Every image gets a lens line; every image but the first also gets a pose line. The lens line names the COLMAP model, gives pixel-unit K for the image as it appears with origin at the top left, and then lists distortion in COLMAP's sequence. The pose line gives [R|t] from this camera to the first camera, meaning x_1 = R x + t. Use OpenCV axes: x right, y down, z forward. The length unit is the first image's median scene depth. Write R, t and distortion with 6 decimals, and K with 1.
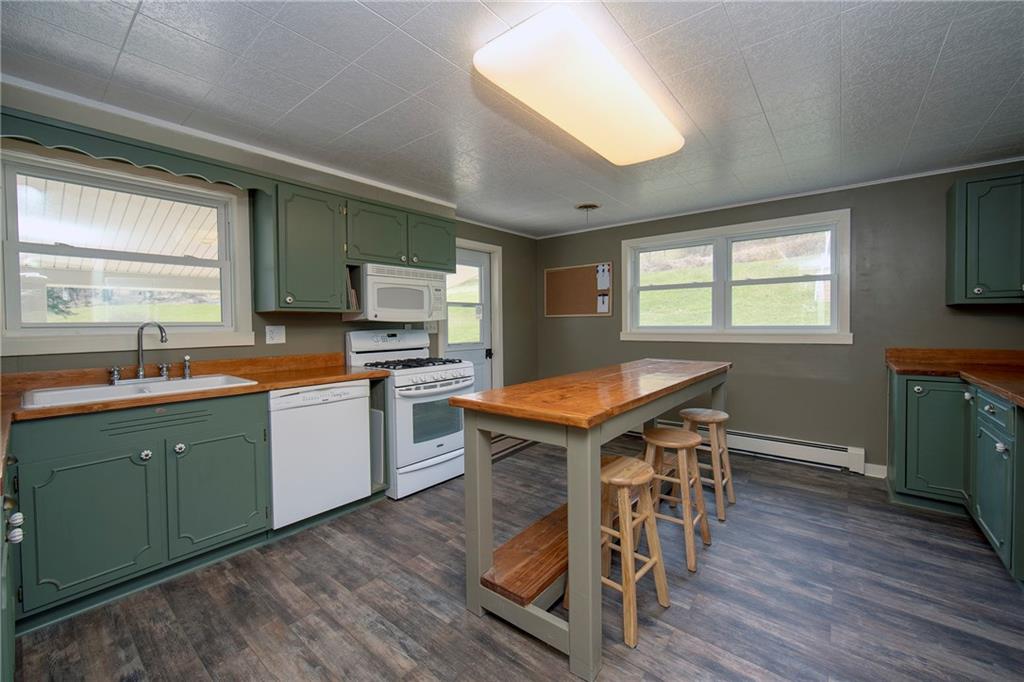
lens RADIAL K [[411.8, 0, 509.5], [0, 411.8, 332.7], [0, 0, 1]] dist [-0.009605, -0.000018]
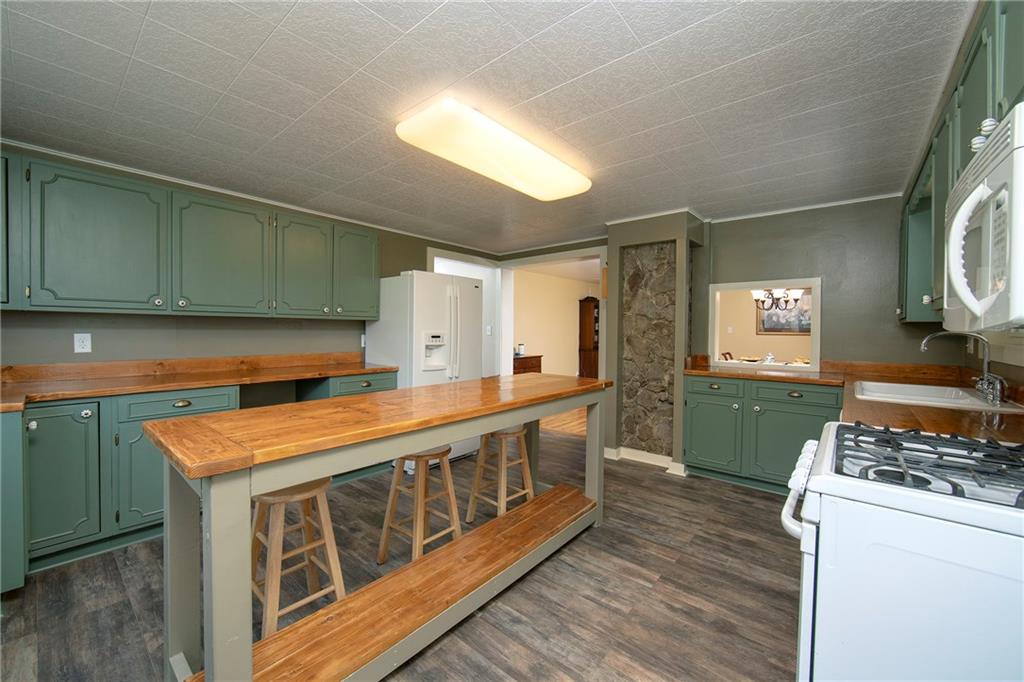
lens RADIAL K [[411.8, 0, 510.9], [0, 411.8, 336.6], [0, 0, 1]] dist [-0.009605, -0.000018]
pose [[-0.999993, -0.000581, 0.003734, 0.163679], [-0.000447, 0.999360, 0.035780, -0.043335], [-0.003752, 0.035778, -0.999353, 1.813278]]
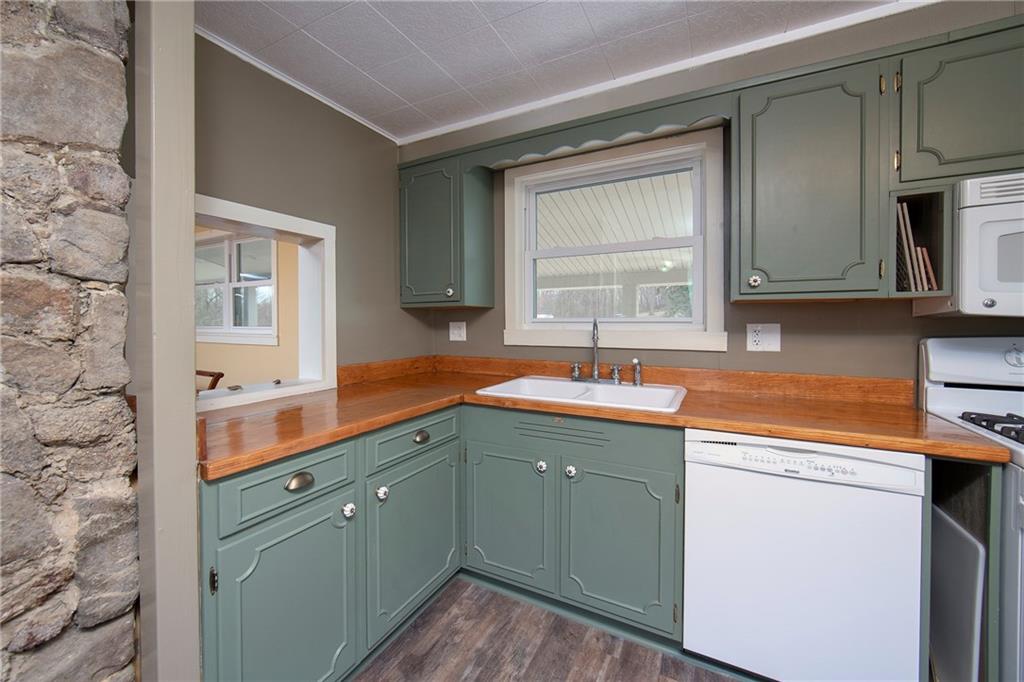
lens RADIAL K [[411.8, 0, 501.4], [0, 411.8, 327.4], [0, 0, 1]] dist [-0.009605, -0.000018]
pose [[0.179690, 0.026028, -0.983379, -0.018074], [-0.024395, 0.999460, 0.021996, -0.018023], [0.983421, 0.020037, 0.180228, 0.568931]]
